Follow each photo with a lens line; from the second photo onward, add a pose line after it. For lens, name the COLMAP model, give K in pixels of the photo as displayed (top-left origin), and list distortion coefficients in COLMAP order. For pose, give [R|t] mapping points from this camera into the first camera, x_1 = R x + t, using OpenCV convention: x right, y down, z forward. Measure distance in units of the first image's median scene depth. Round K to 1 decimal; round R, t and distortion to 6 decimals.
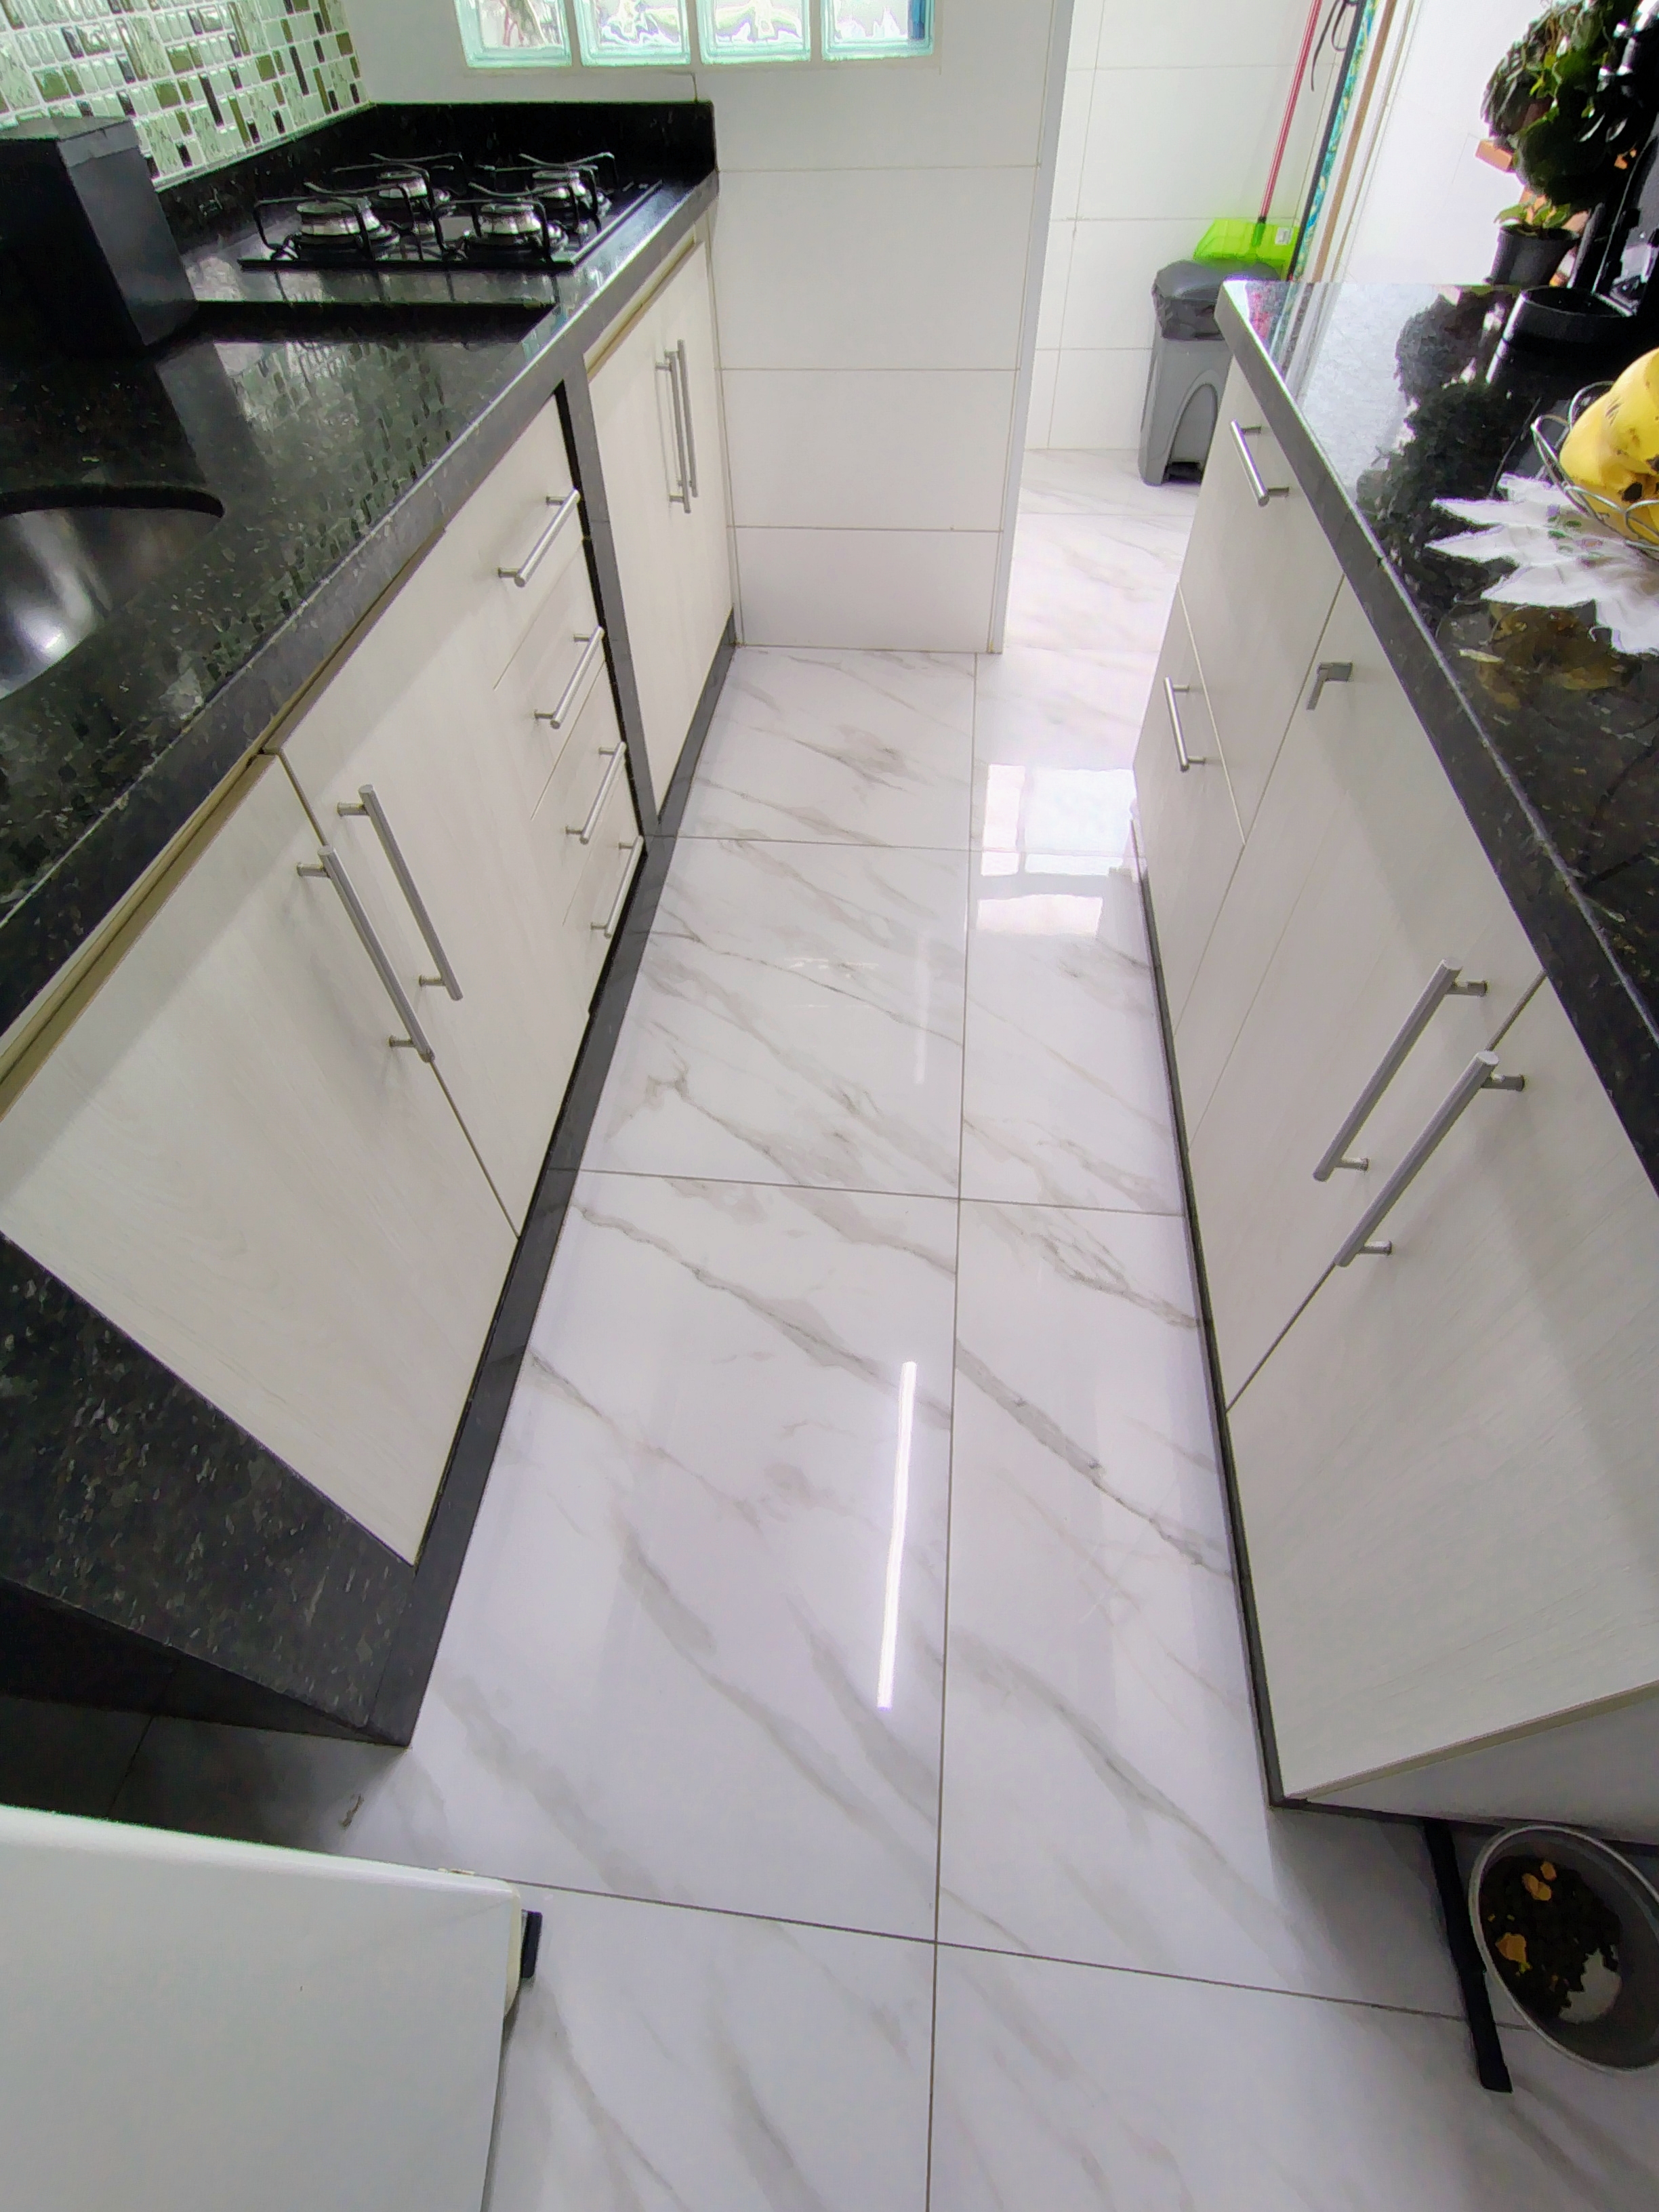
lens RADIAL K [[1003.6, 0, 824.9], [0, 1003.6, 1112.2], [0, 0, 1]] dist [-0.004035, 0.001340]
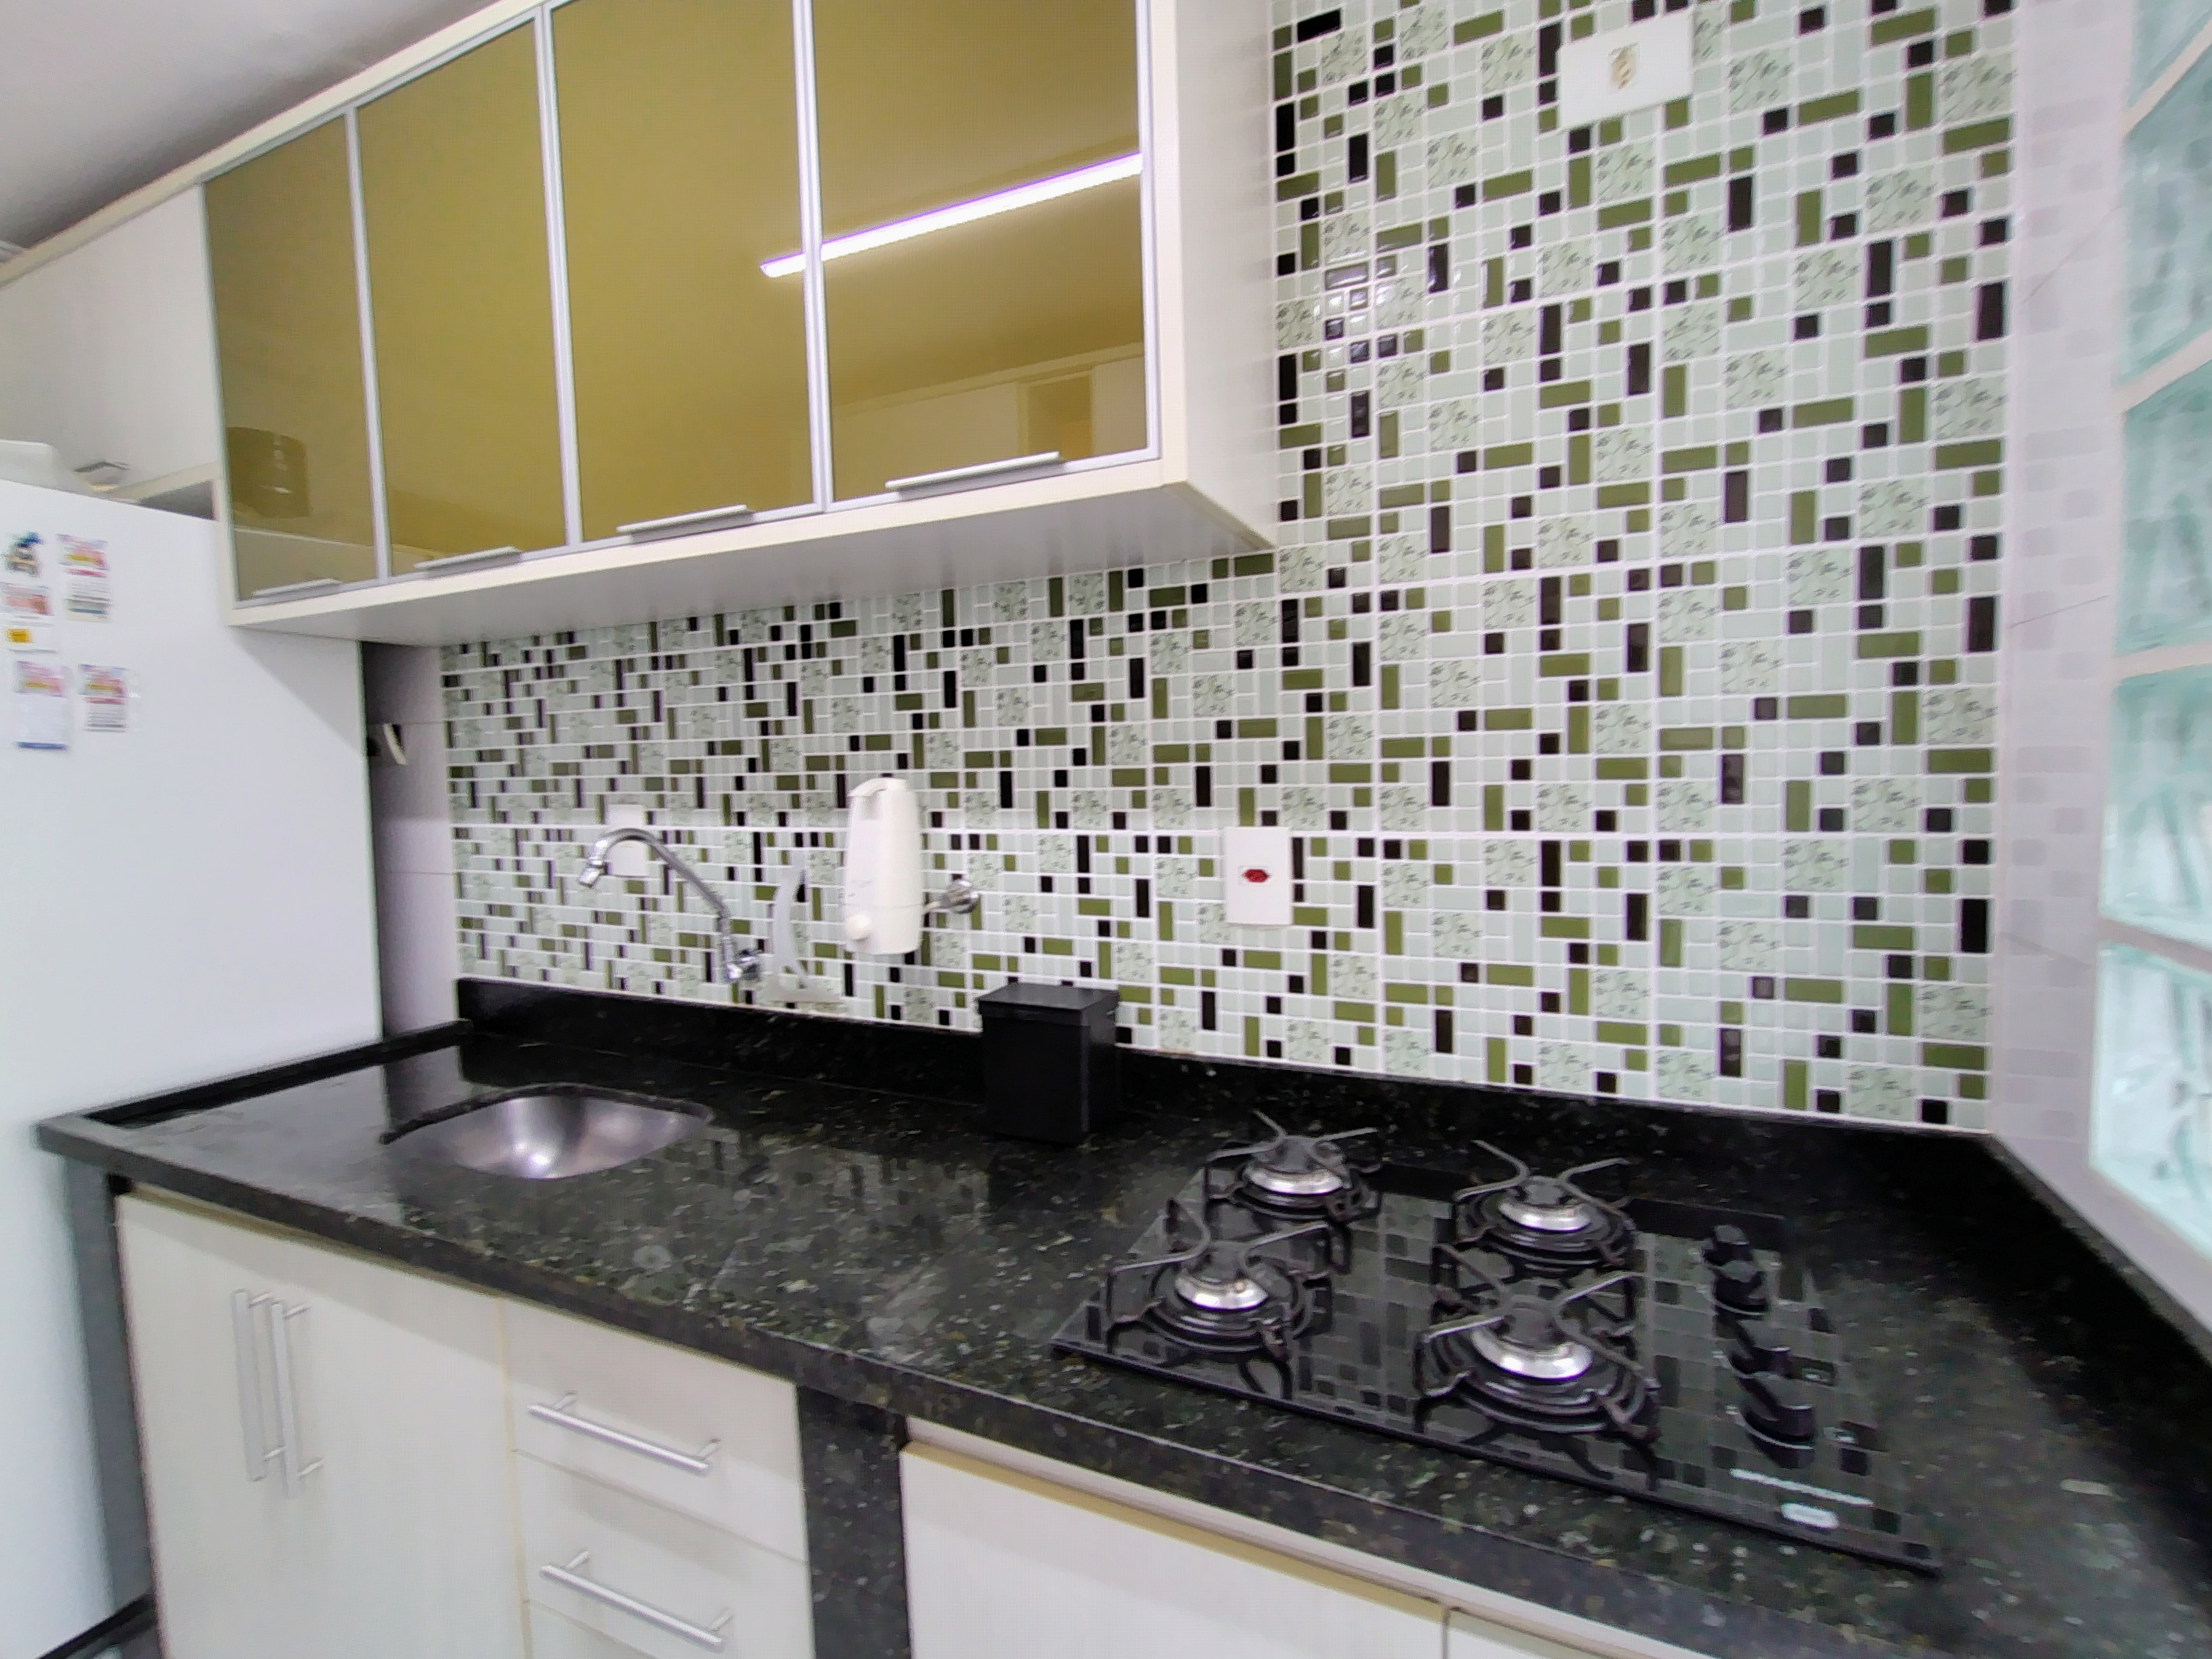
lens RADIAL K [[1003.6, 0, 1110.0], [0, 1003.6, 840.8], [0, 0, 1]] dist [-0.004035, 0.001340]
pose [[-0.321387, 0.095960, -0.942073, 0.254724], [-0.715195, 0.627450, 0.307900, -1.135816], [0.620650, 0.772721, -0.133025, 0.786712]]
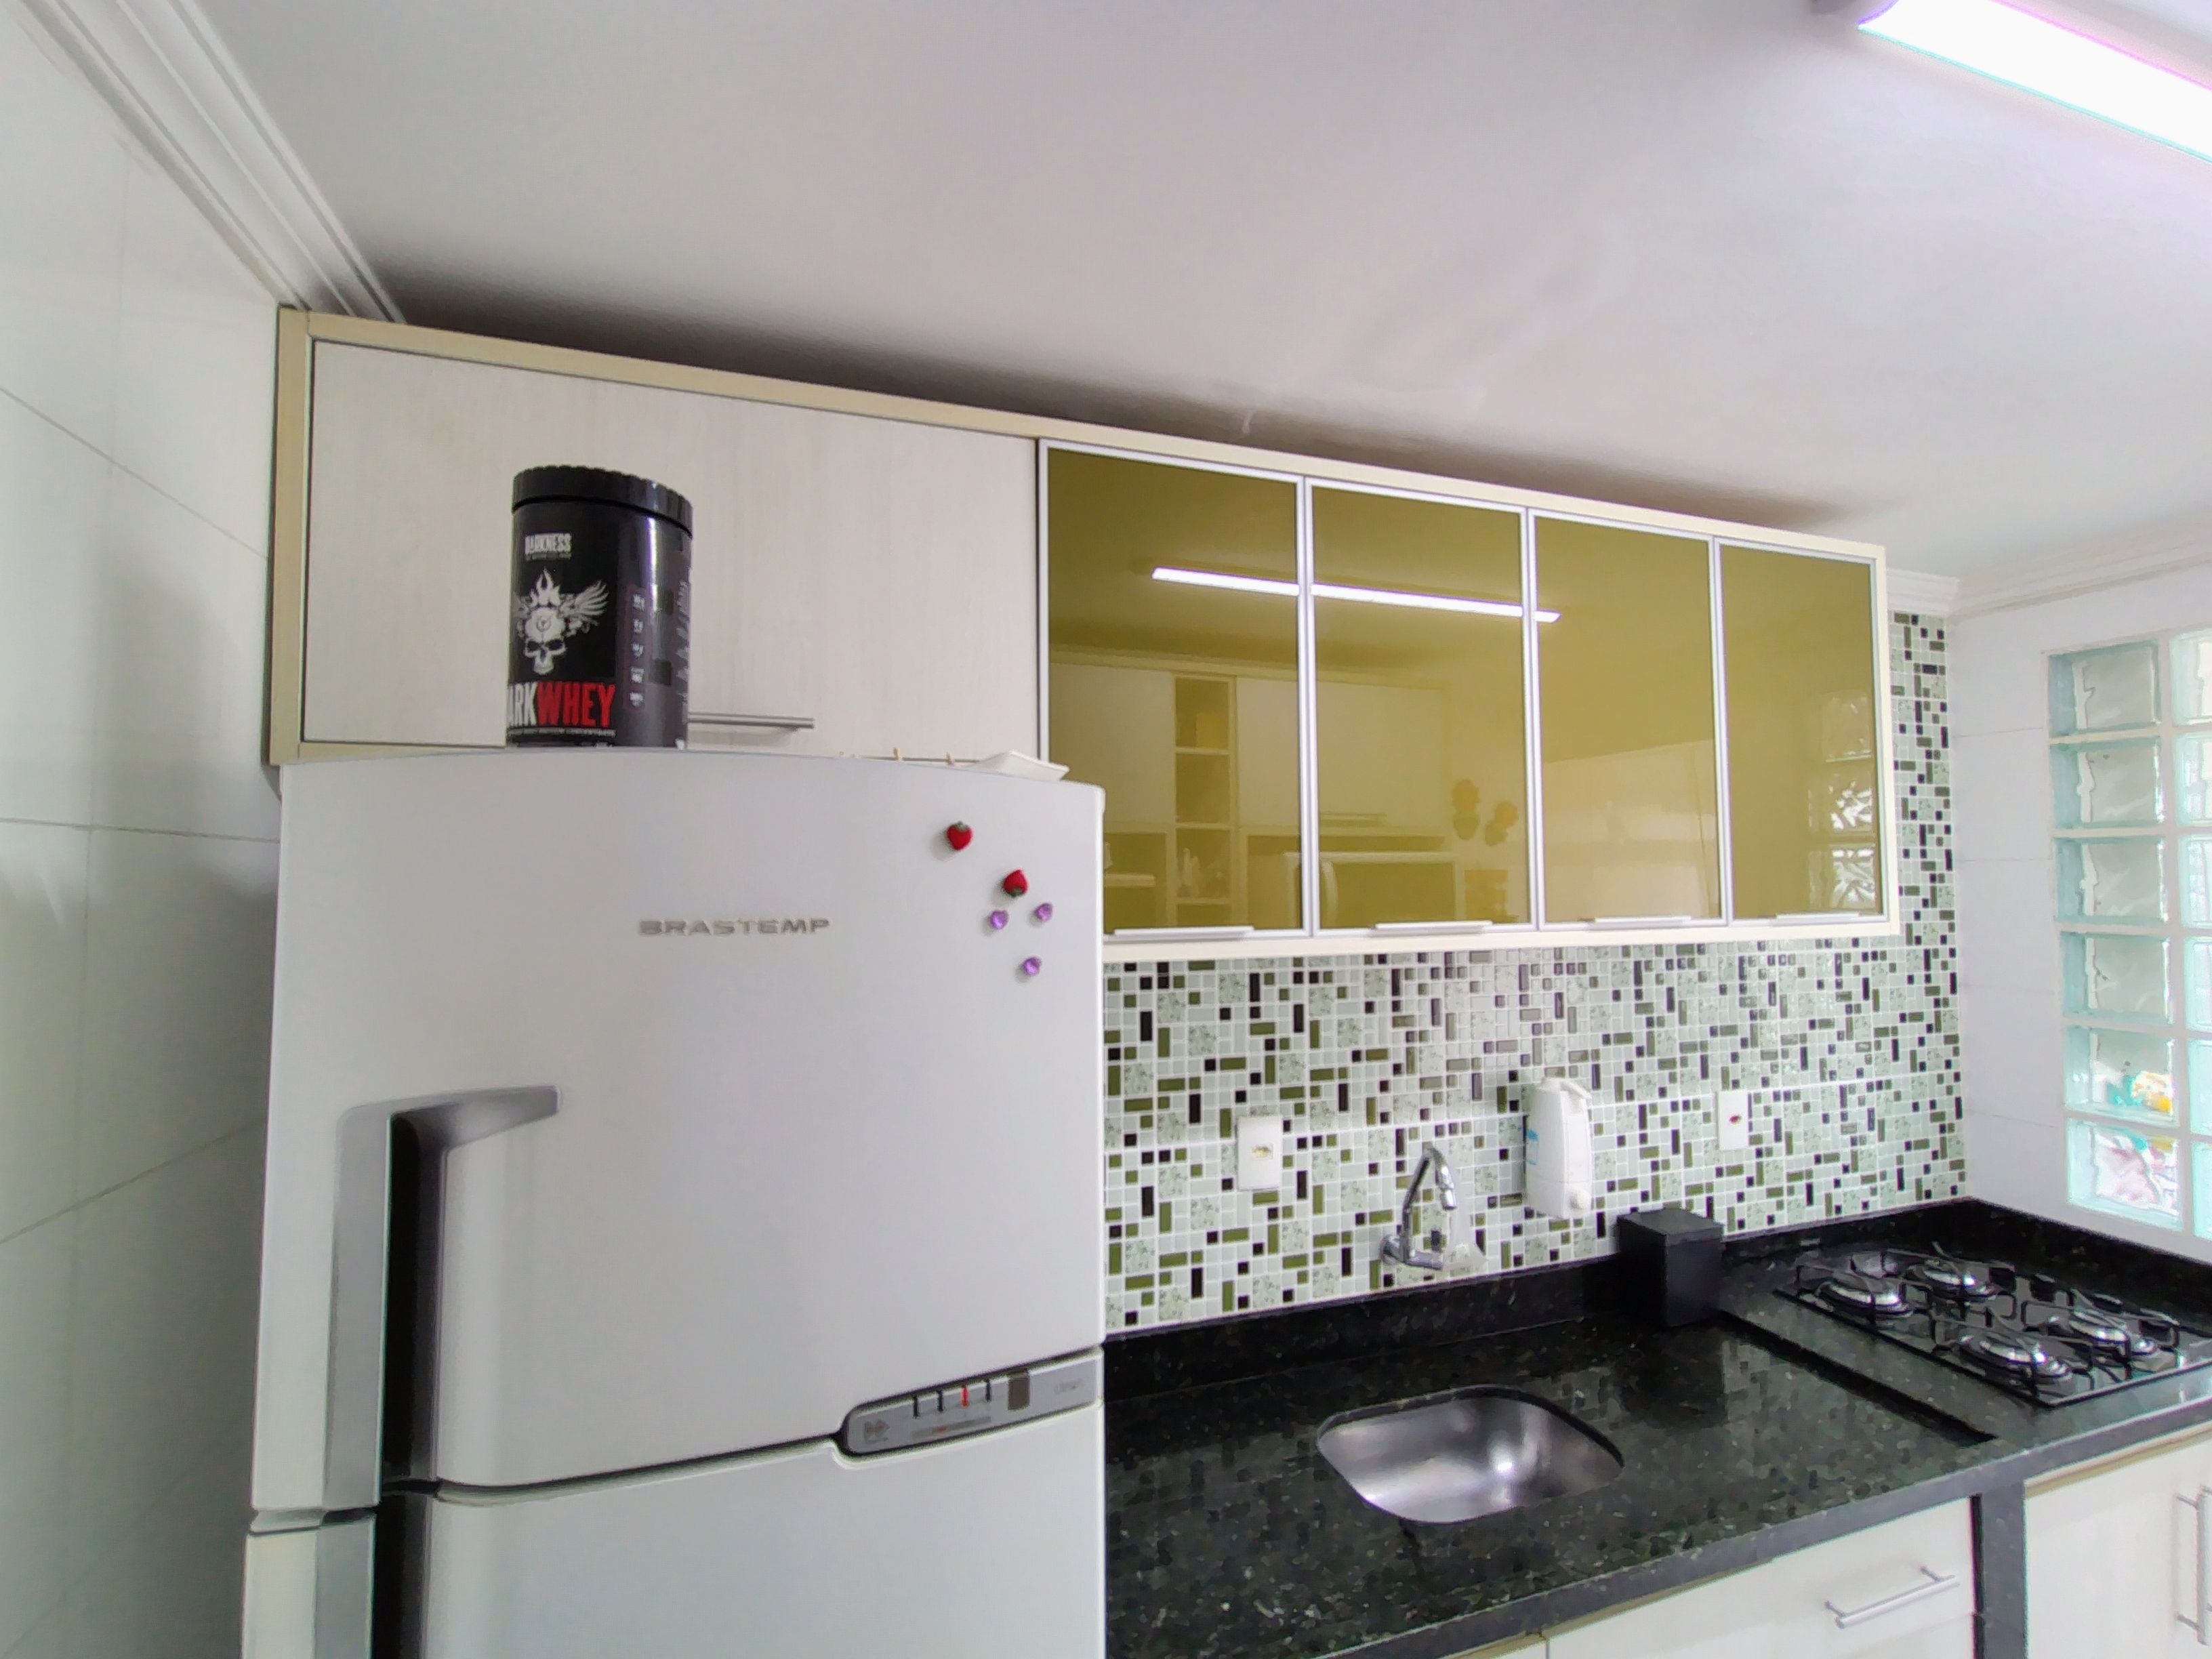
lens RADIAL K [[1003.6, 0, 1103.7], [0, 1003.6, 834.2], [0, 0, 1]] dist [-0.004035, 0.001340]
pose [[0.421086, -0.010575, -0.906959, 0.331086], [-0.709151, 0.619591, -0.336471, -0.055201], [0.565502, 0.784854, 0.253401, -0.439694]]
